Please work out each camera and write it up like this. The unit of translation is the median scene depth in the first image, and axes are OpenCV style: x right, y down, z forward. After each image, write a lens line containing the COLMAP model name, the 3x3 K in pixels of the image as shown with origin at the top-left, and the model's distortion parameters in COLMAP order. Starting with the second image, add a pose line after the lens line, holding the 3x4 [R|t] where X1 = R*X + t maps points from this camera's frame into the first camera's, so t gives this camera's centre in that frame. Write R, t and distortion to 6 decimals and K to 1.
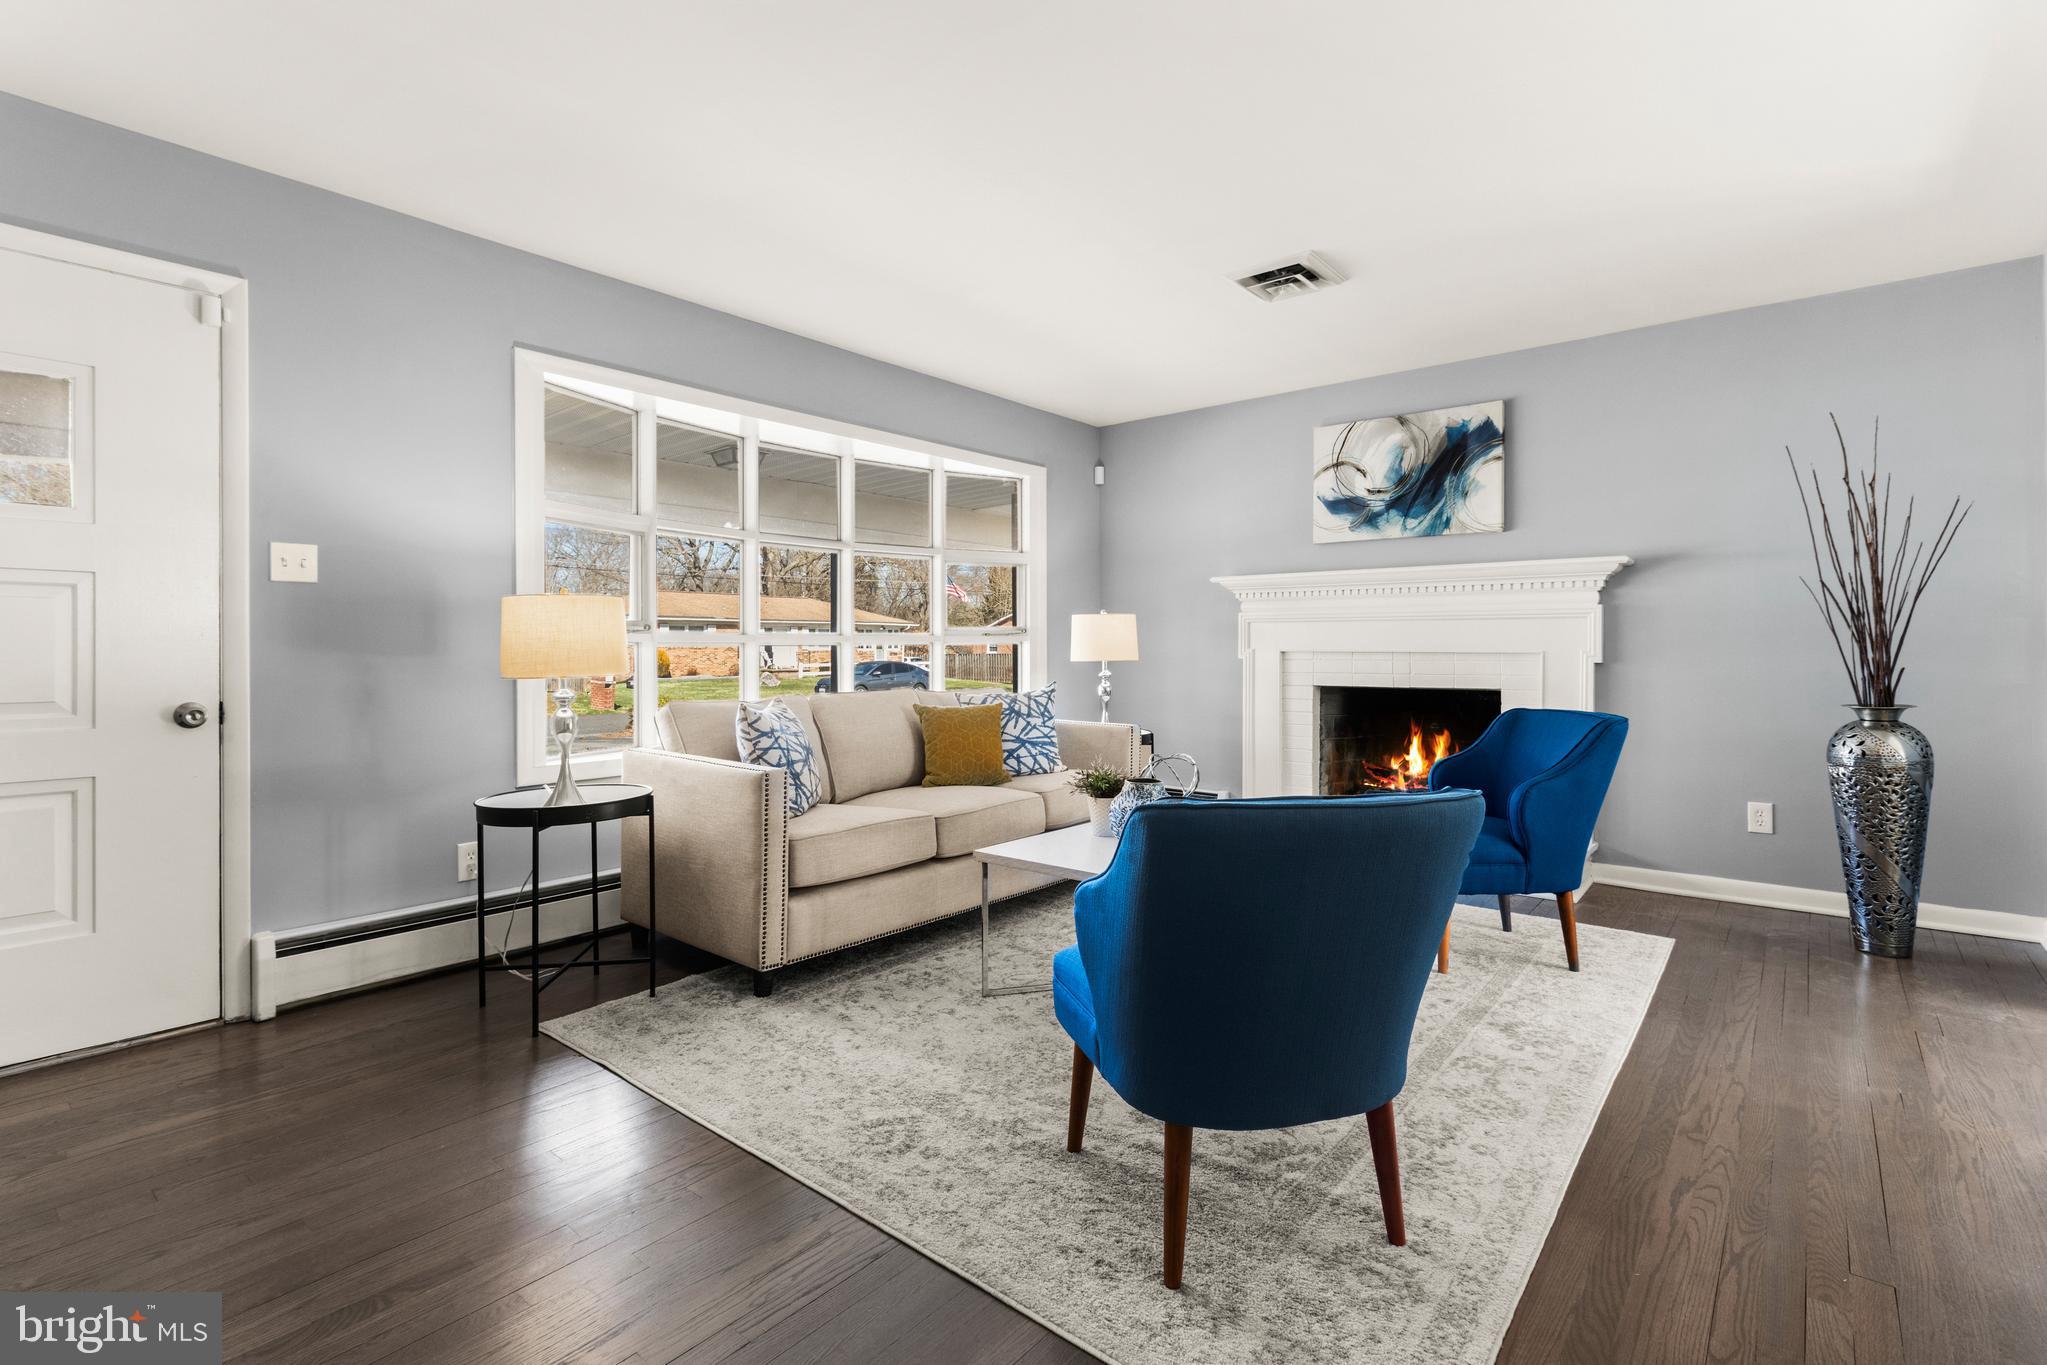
lens RADIAL K [[955.8, 0, 1018.7], [0, 955.8, 638.6], [0, 0, 1]] dist [-0.003288, 0.000178]
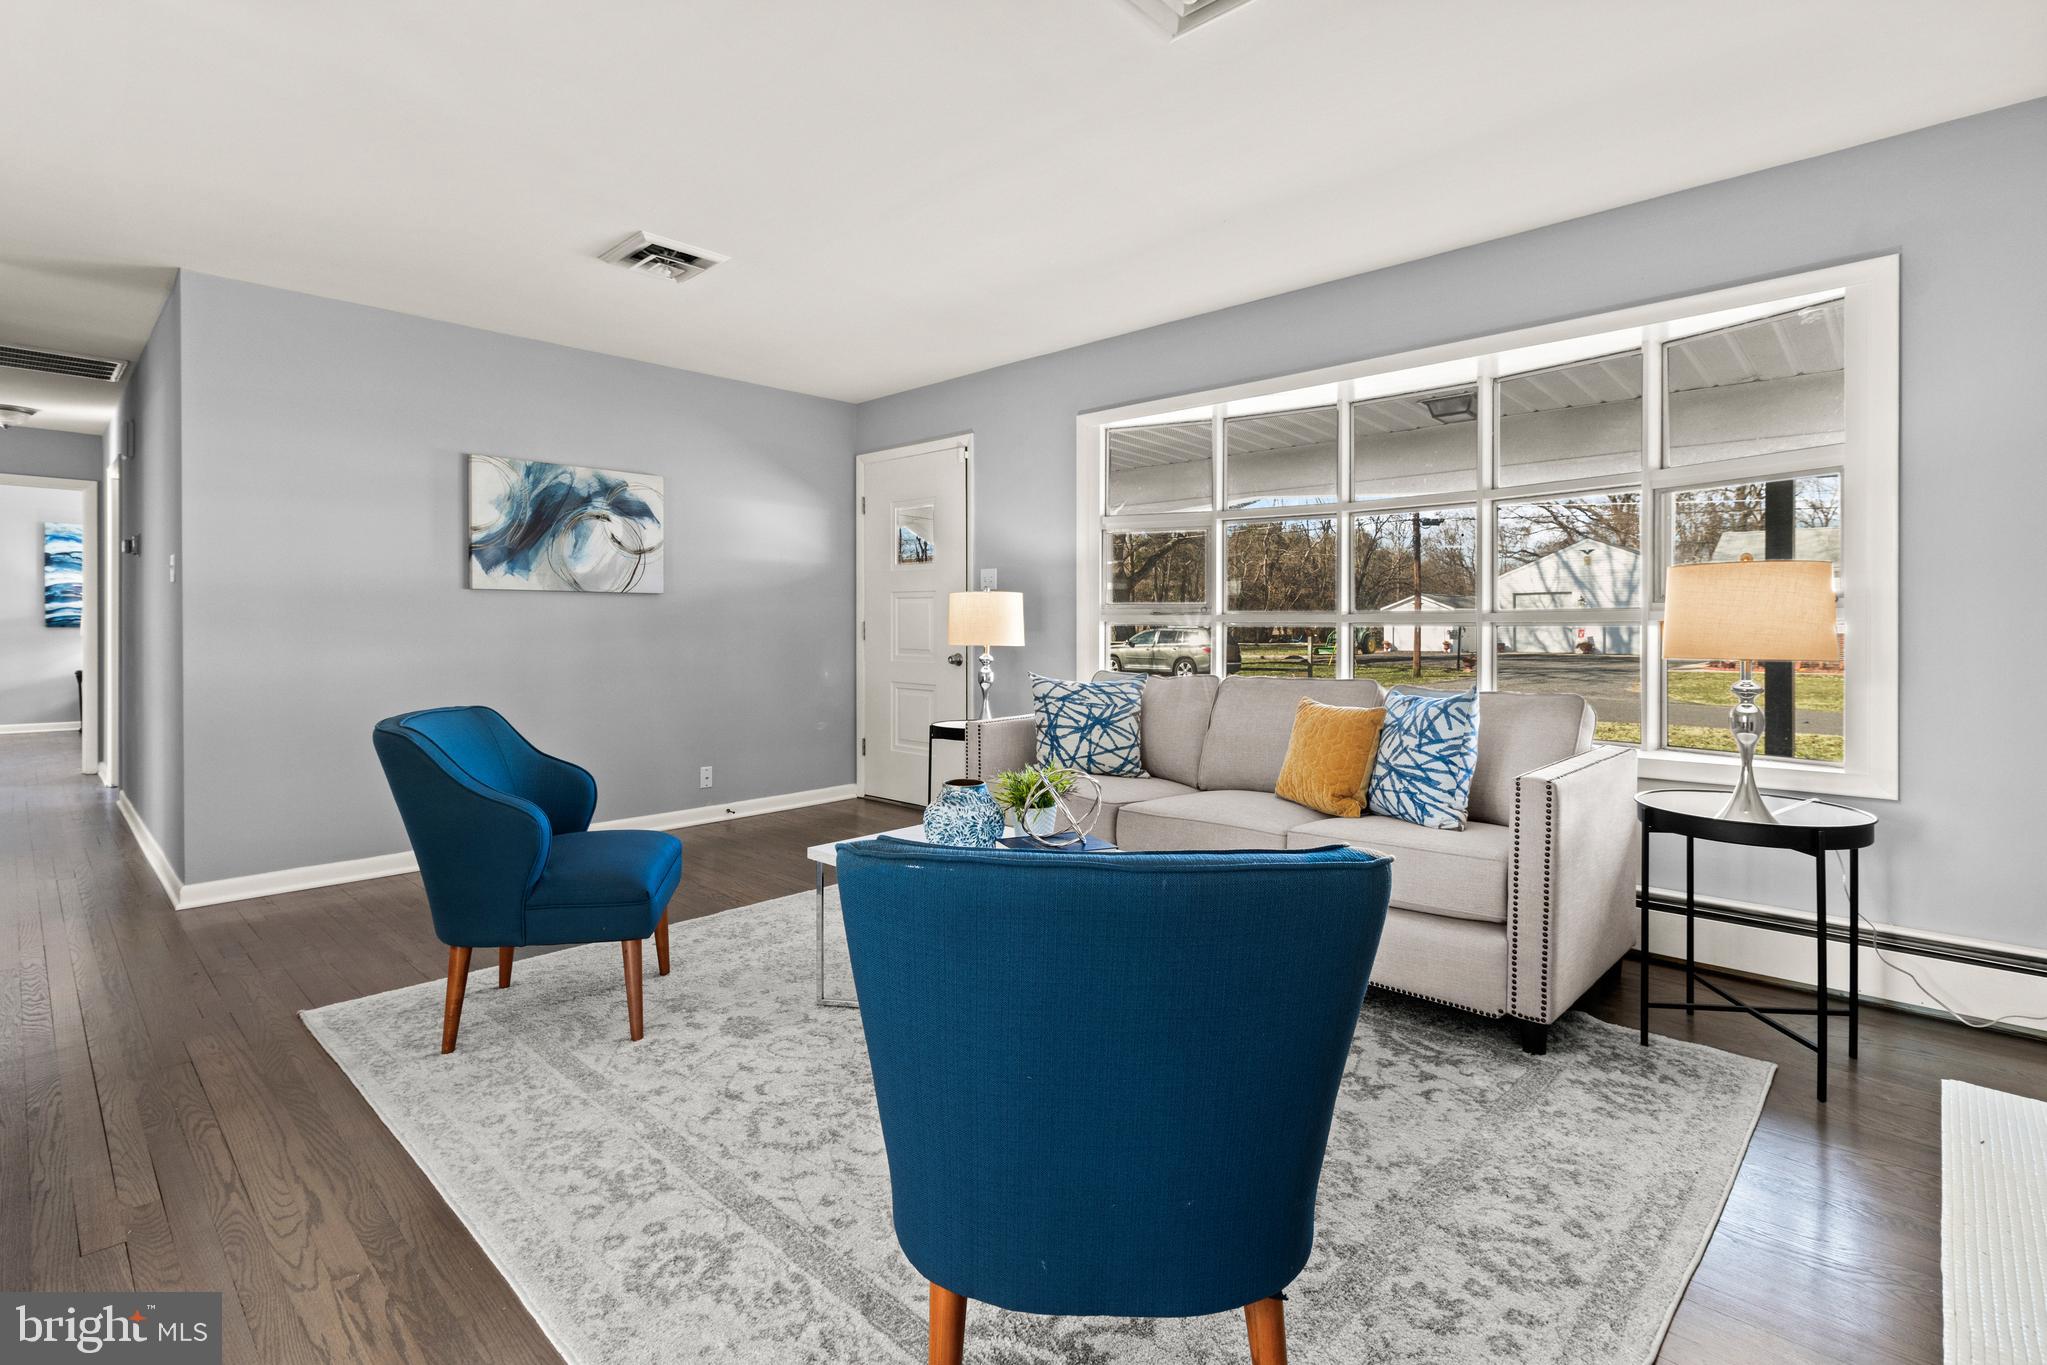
lens RADIAL K [[964.1, 0, 1017.9], [0, 964.1, 631.5], [0, 0, 1]] dist [-0.000859, 0.000002]
pose [[-0.067083, 0.011282, -0.997684, 0.662196], [0.007641, 0.999913, 0.010794, 0.000850], [0.997718, -0.006899, -0.067163, 0.732913]]
